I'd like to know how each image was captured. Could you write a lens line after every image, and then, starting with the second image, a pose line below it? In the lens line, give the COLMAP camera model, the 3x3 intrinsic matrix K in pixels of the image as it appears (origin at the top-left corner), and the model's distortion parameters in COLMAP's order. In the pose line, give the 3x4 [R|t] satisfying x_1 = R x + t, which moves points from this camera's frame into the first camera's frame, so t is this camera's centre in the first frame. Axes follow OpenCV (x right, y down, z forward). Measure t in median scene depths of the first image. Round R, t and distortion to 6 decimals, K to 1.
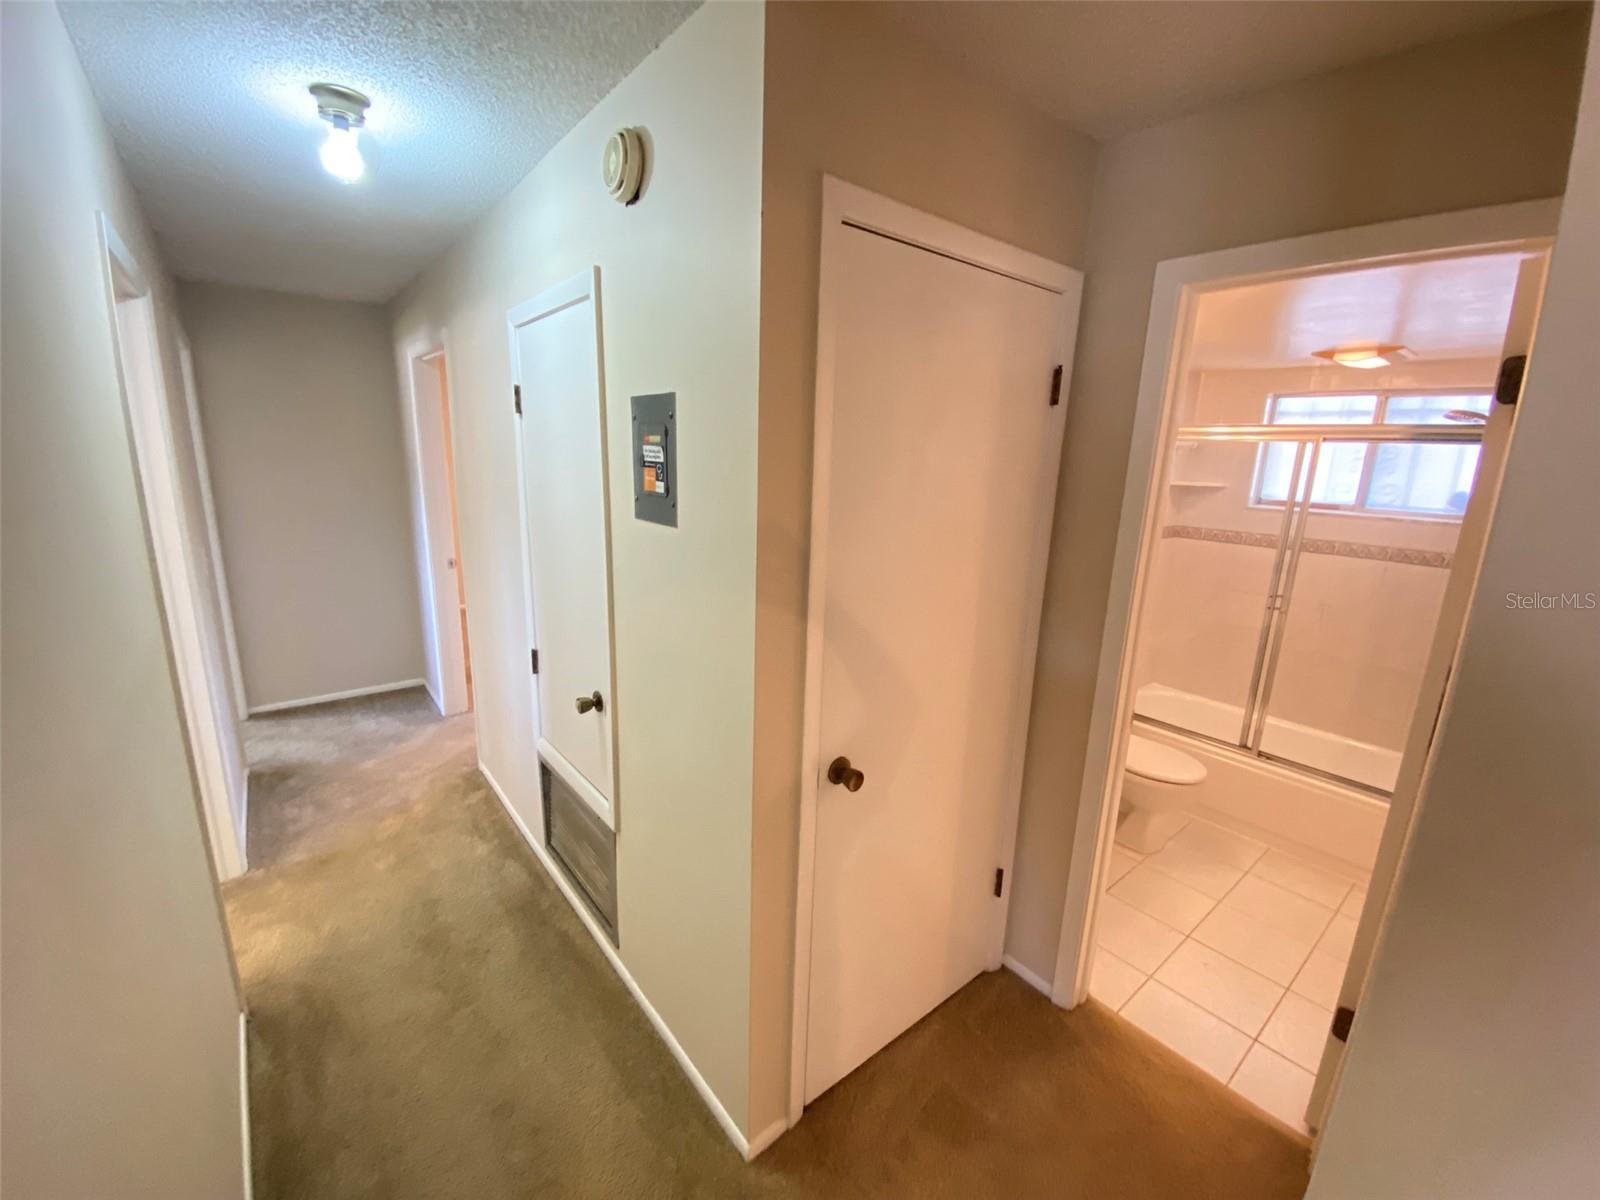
lens RADIAL K [[651.2, 0, 806.9], [0, 651.2, 598.8], [0, 0, 1]] dist [0.009331, -0.016638]
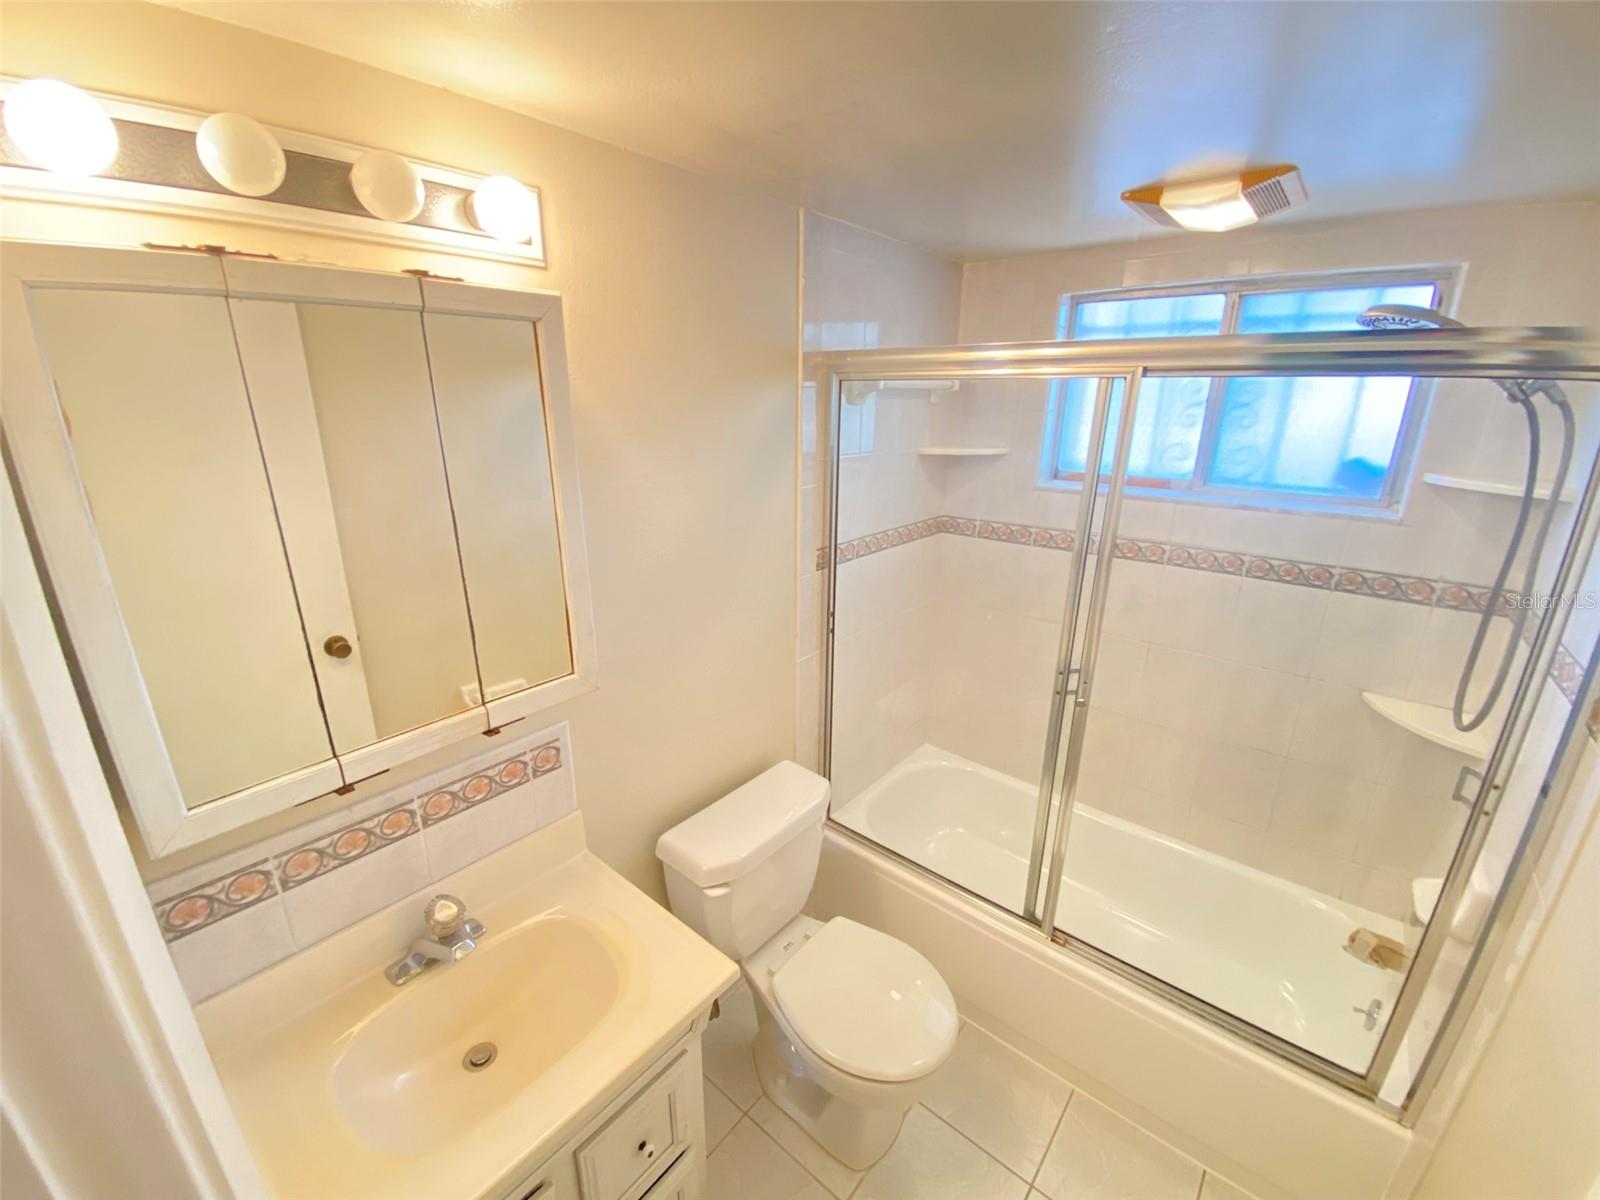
lens RADIAL K [[647.4, 0, 817.6], [0, 647.4, 591.9], [0, 0, 1]] dist [0.021682, -0.016074]
pose [[0.978143, -0.074291, 0.194210, 0.389834], [0.058561, 0.994614, 0.085524, -0.119166], [-0.199518, -0.072282, 0.977225, 0.487112]]
